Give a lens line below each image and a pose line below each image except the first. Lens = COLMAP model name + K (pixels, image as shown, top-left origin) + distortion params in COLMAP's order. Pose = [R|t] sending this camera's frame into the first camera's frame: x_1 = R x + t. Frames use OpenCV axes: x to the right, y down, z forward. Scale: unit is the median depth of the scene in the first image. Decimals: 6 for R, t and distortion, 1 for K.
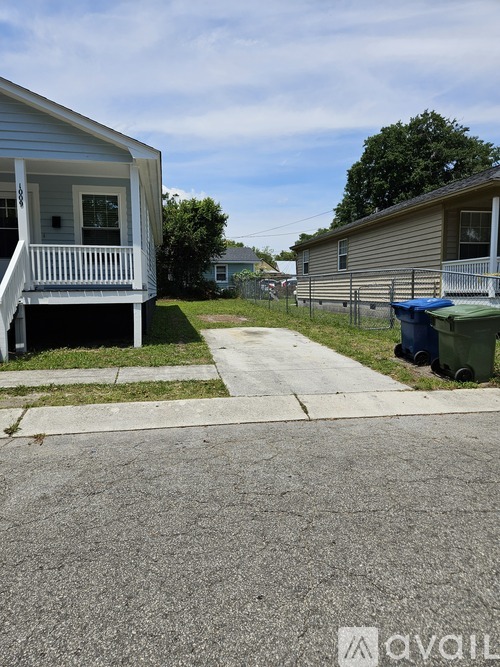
lens RADIAL K [[450.7, 0, 250.0], [0, 450.7, 333.5], [0, 0, 1]] dist [0.062749, -0.045476]
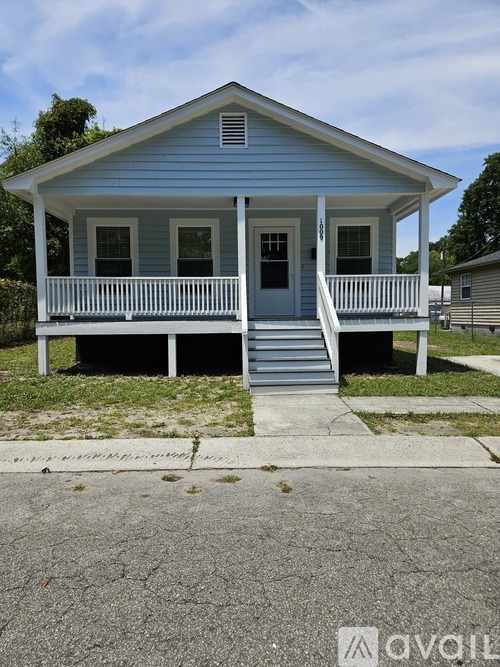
lens RADIAL K [[477.4, 0, 229.2], [0, 477.4, 318.9], [0, 0, 1]] dist [-0.001408, 0.049514]
pose [[0.992062, -0.017285, -0.124558, -0.126156], [0.005229, 0.995322, -0.096471, 0.001379], [0.125643, 0.095054, 0.987511, -0.018425]]
